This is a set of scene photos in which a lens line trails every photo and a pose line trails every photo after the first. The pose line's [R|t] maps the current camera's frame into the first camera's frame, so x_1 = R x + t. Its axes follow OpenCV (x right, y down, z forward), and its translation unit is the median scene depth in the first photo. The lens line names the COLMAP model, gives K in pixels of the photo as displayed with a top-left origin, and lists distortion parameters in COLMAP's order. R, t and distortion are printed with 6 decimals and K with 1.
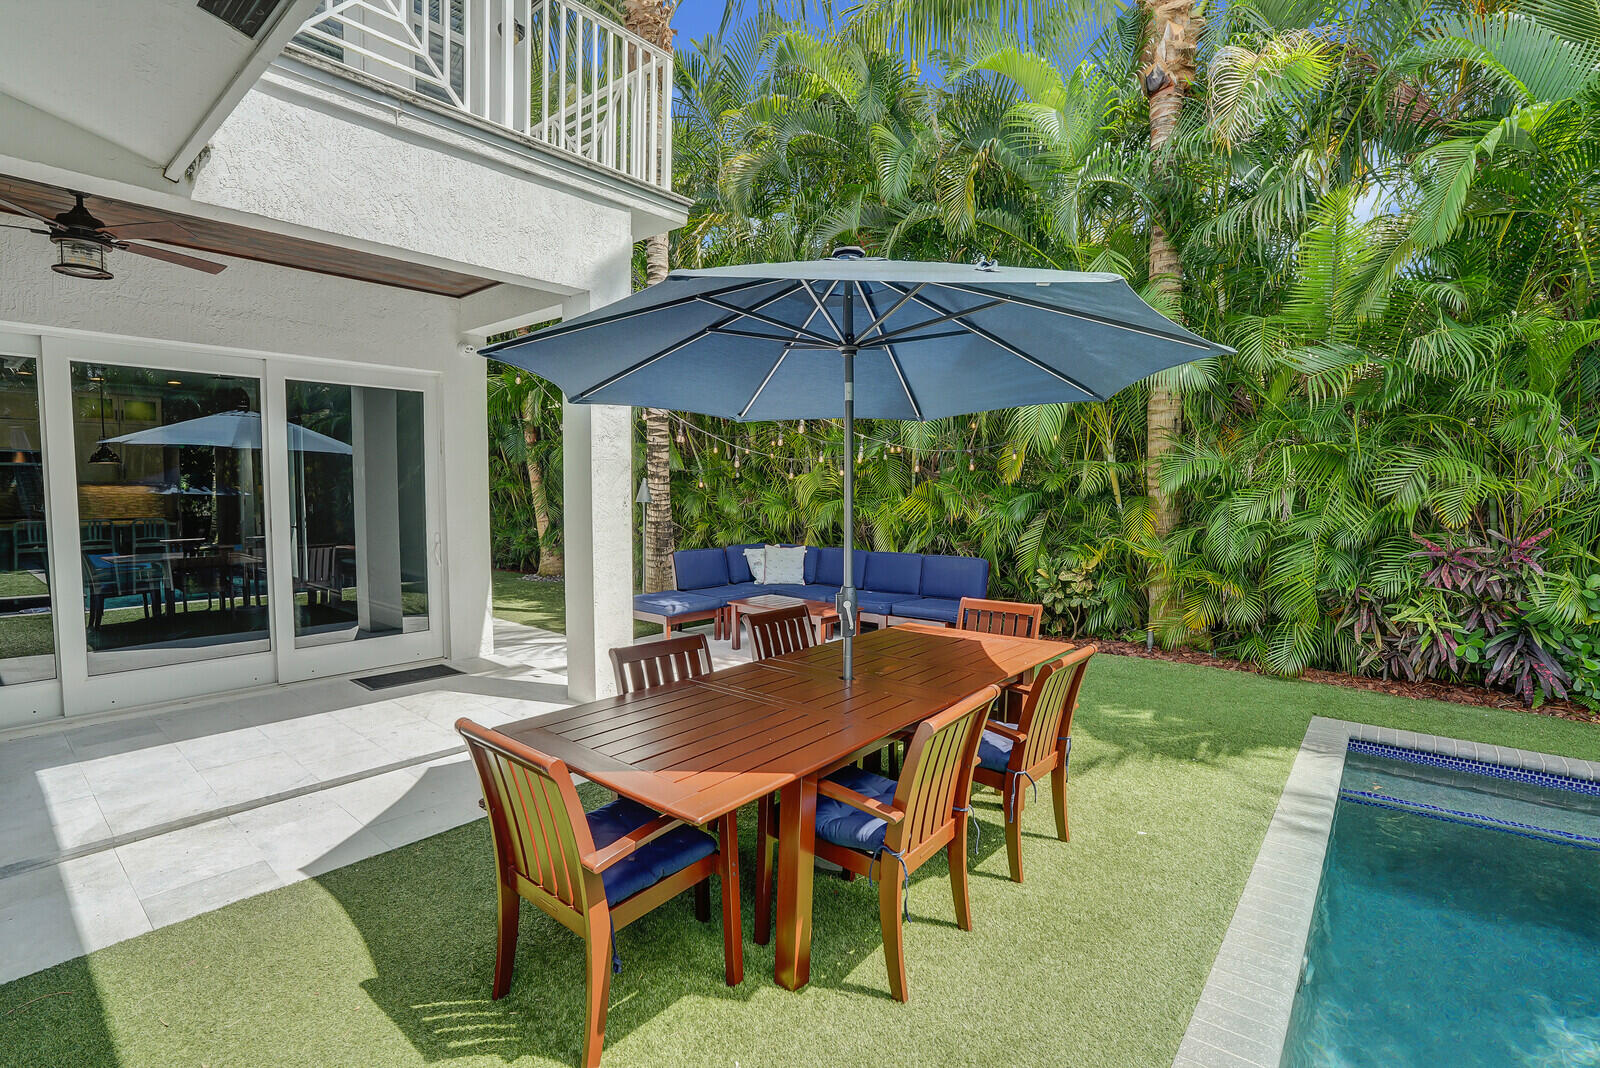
lens RADIAL K [[758.6, 0, 800.0], [0, 758.6, 534.0], [0, 0, 1]] dist [-0.076196, 0.027576]
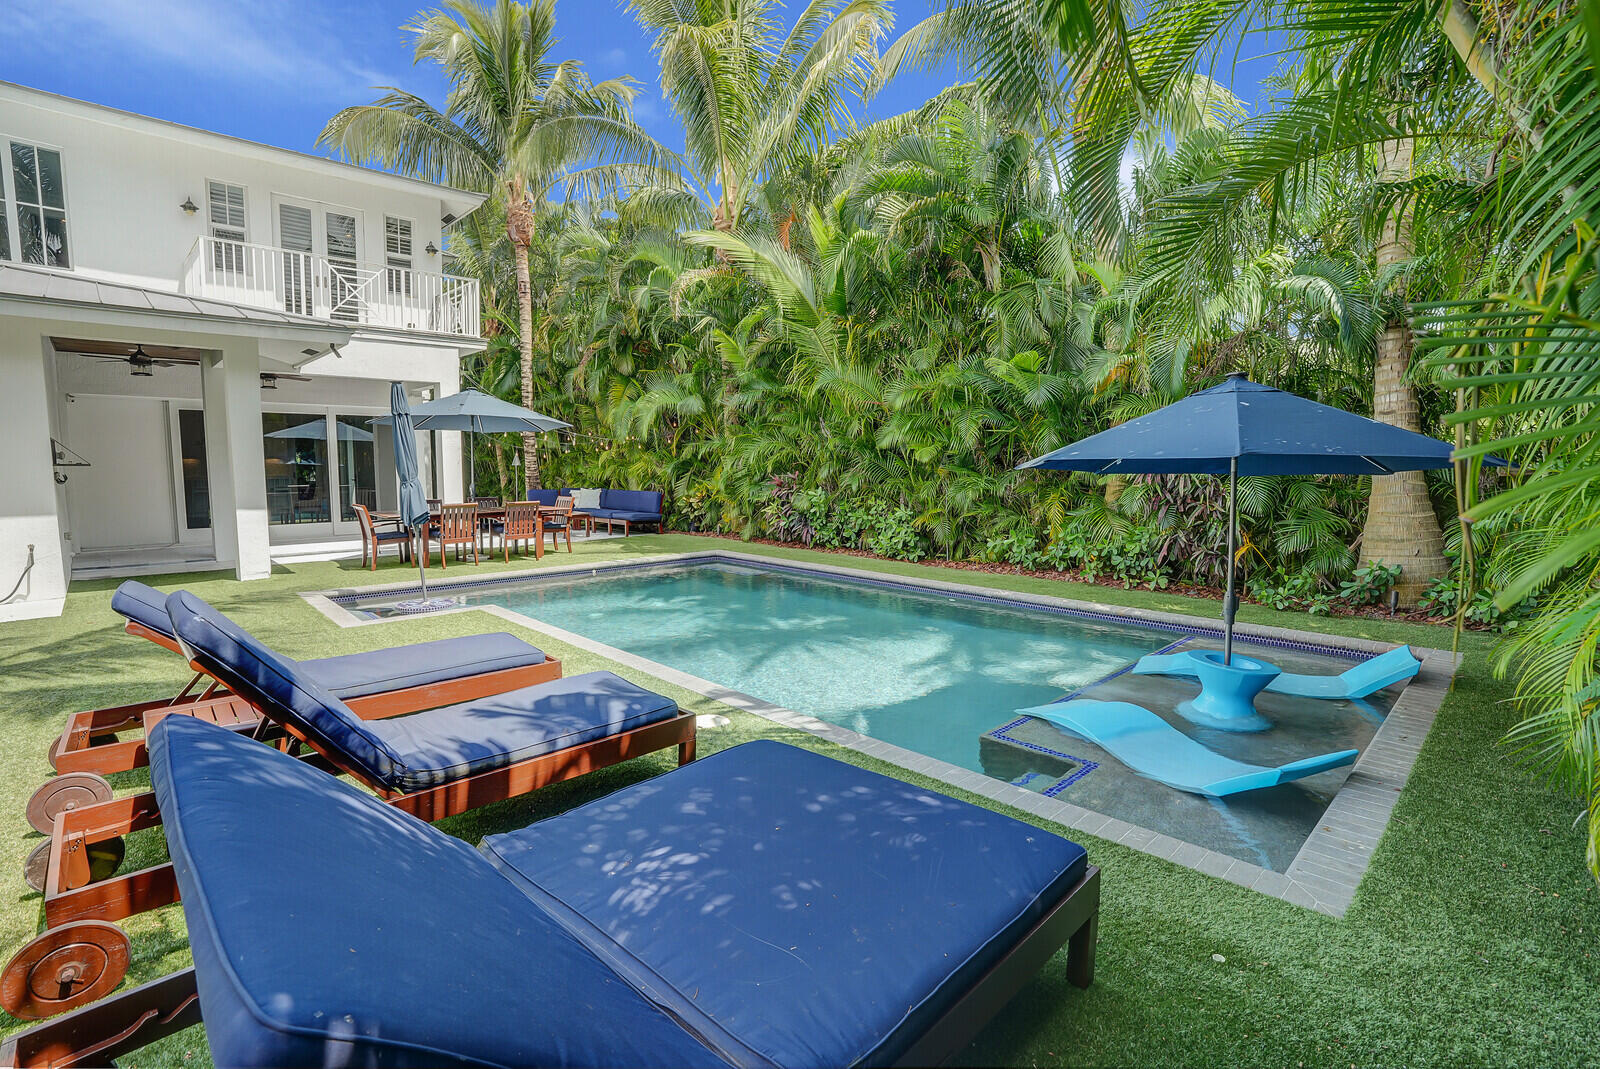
lens RADIAL K [[758.6, 0, 800.0], [0, 758.6, 534.5], [0, 0, 1]] dist [-0.076196, 0.027576]
pose [[0.994878, 0.009262, -0.100655, 1.007213], [-0.004809, 0.999003, 0.044394, 0.066269], [0.100965, -0.043683, 0.993930, -1.206716]]
